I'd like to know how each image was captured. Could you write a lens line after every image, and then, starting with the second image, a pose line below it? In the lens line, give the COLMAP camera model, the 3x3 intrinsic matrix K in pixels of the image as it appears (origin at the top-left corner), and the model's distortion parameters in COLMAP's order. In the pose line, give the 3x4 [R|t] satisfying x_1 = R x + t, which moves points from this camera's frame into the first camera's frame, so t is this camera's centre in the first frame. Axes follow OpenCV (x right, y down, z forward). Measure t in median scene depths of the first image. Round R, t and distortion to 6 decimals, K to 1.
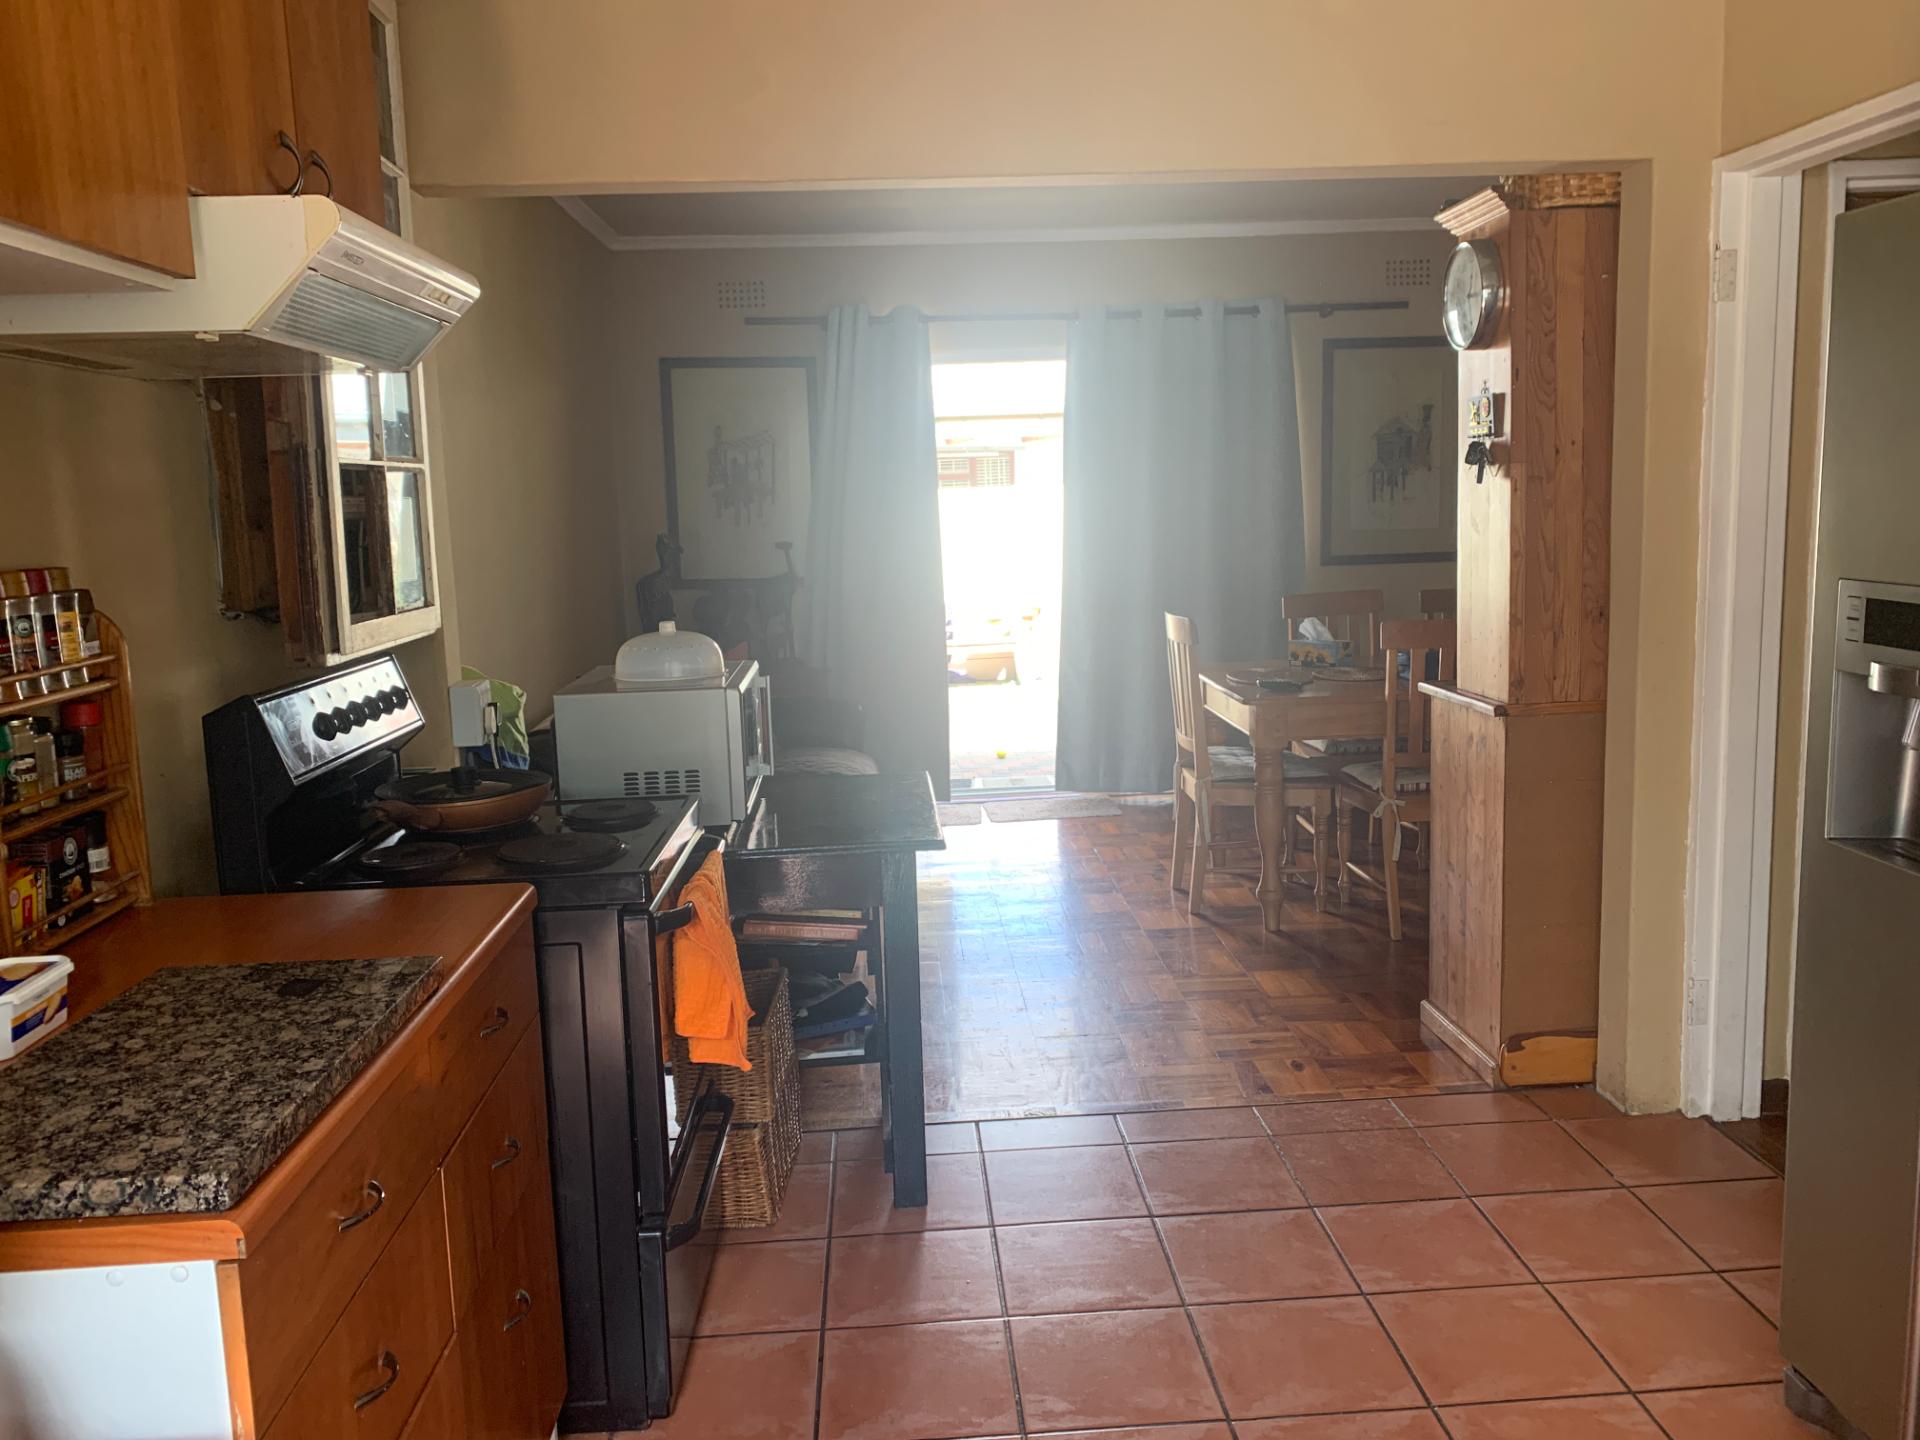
lens RADIAL K [[1468.6, 0, 956.4], [0, 1468.6, 722.3], [0, 0, 1]] dist [0.052774, -0.063753]
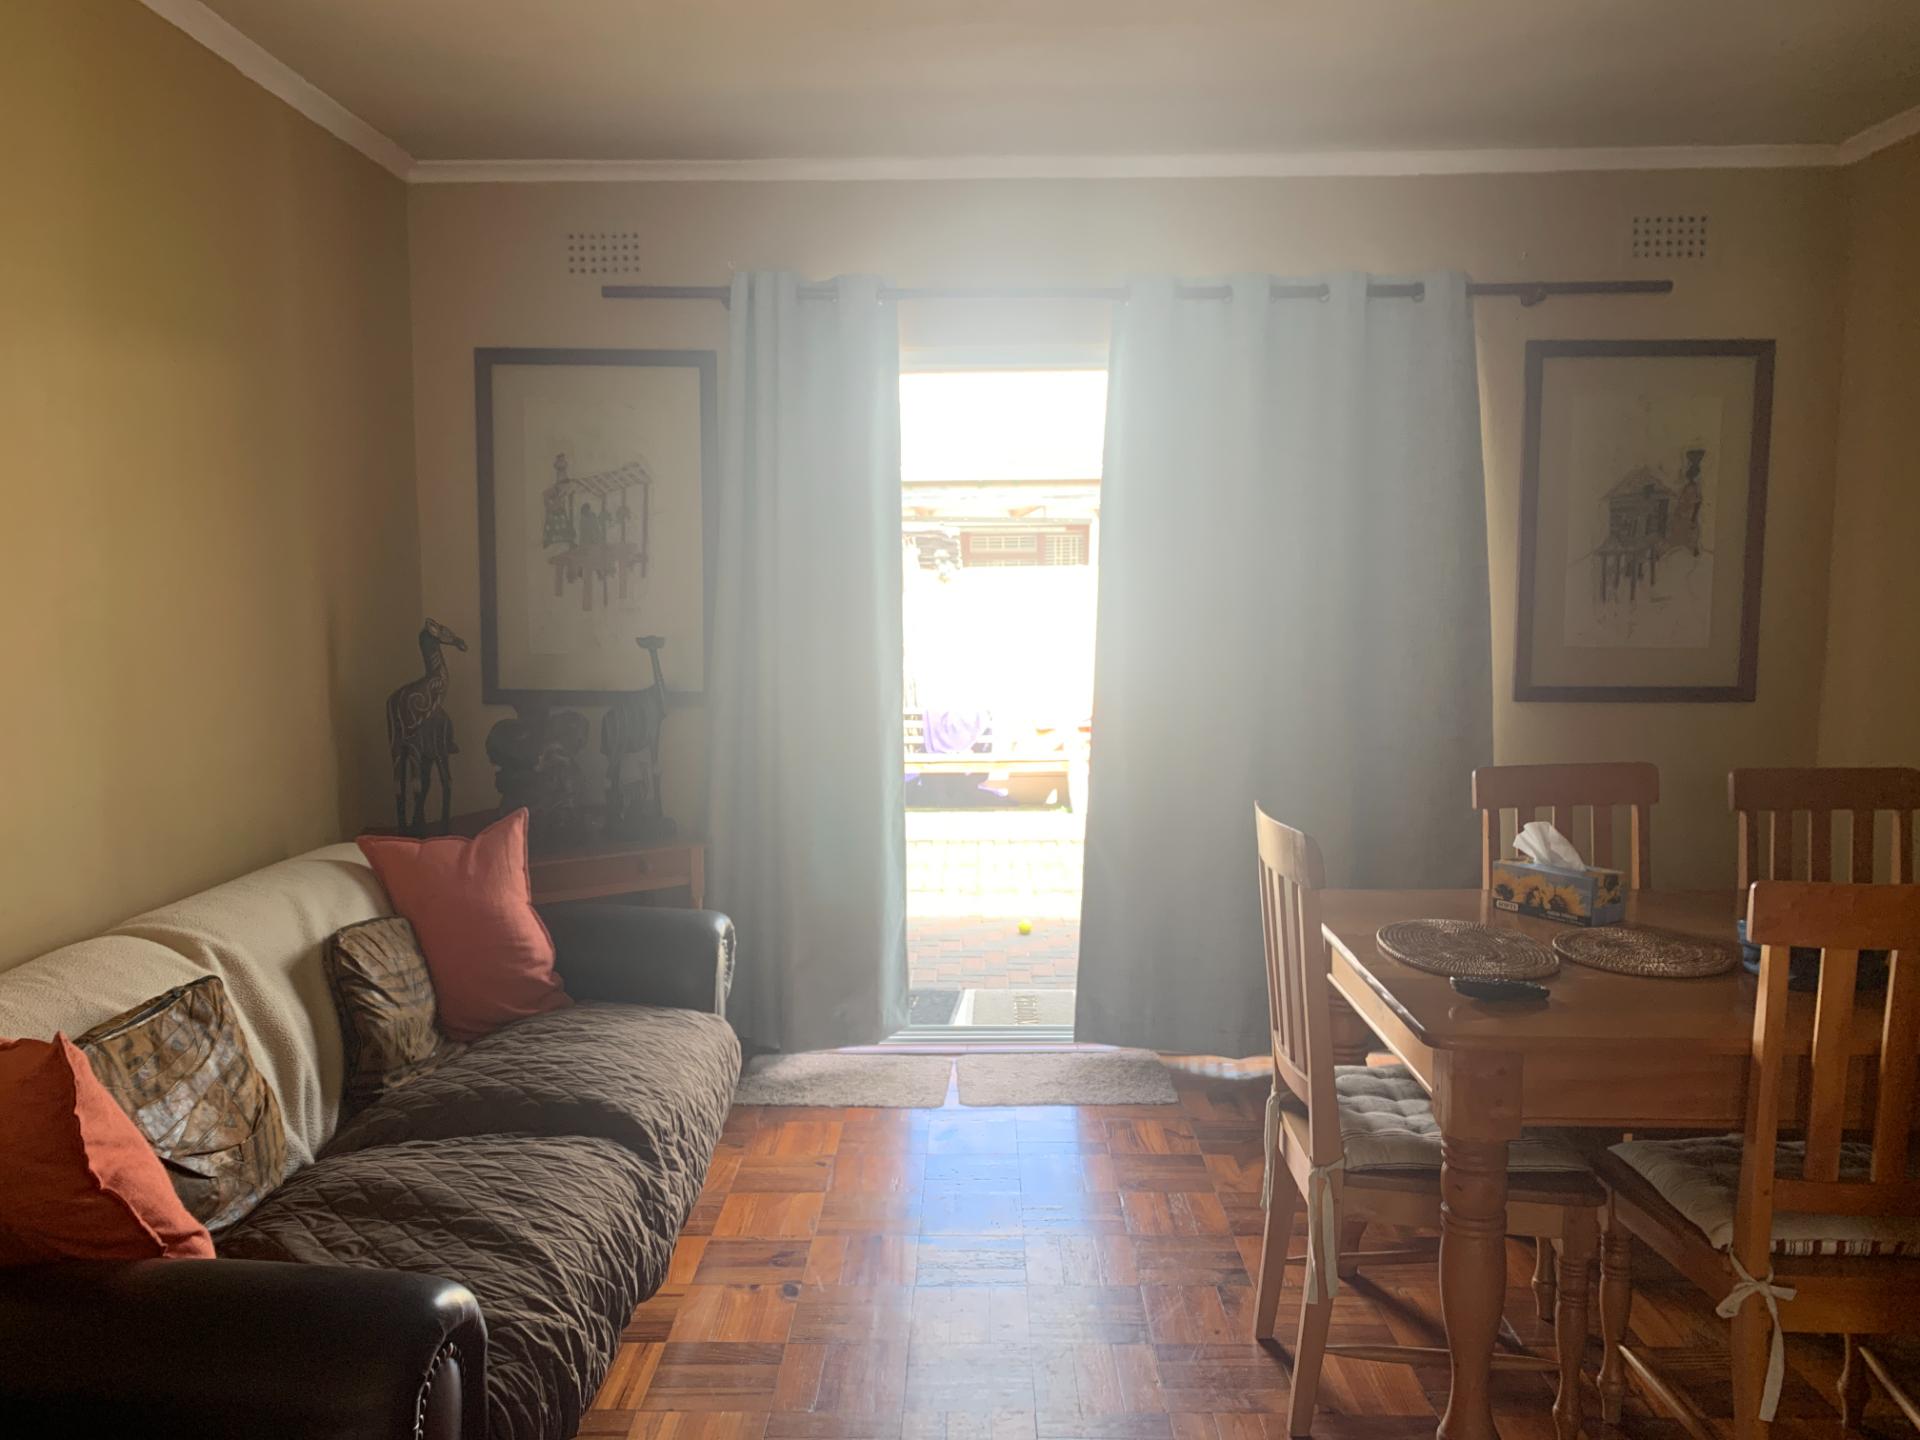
lens RADIAL K [[1468.6, 0, 945.3], [0, 1468.6, 708.1], [0, 0, 1]] dist [0.052774, -0.063753]
pose [[0.996843, 0.035297, -0.071120, 0.055010], [-0.039642, 0.997372, -0.060650, -0.058583], [0.068792, 0.063278, 0.995622, 0.379199]]
